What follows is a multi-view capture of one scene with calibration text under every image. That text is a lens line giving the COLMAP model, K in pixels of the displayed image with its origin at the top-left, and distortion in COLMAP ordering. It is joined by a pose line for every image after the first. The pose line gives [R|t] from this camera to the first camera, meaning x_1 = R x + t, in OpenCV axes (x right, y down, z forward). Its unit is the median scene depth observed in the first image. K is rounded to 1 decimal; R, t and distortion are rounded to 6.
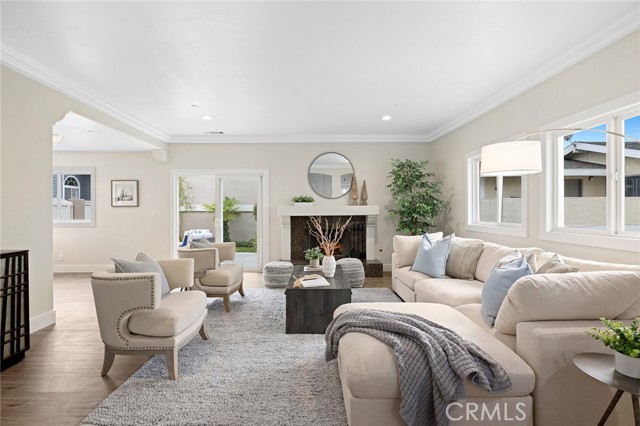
lens RADIAL K [[303.4, 0, 320.0], [0, 303.4, 213.0], [0, 0, 1]] dist [-0.001712, -0.000240]
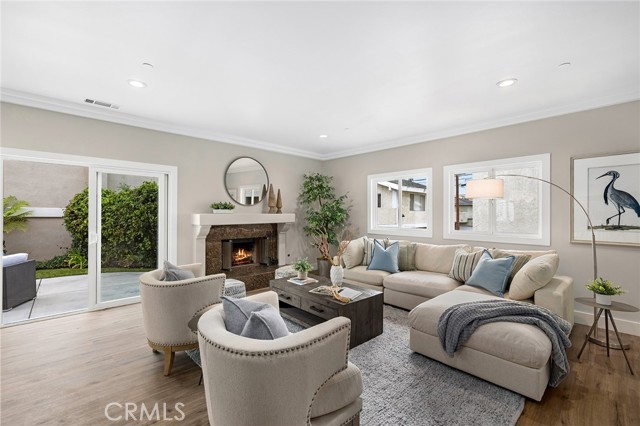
lens RADIAL K [[275.5, 0, 320.0], [0, 275.5, 213.0], [0, 0, 1]] dist [0.002175, 0.000518]
pose [[0.734662, 0.008123, 0.678385, -0.393081], [-0.000755, 0.999937, -0.011156, -0.015495], [-0.678433, 0.007684, 0.734622, 0.213500]]
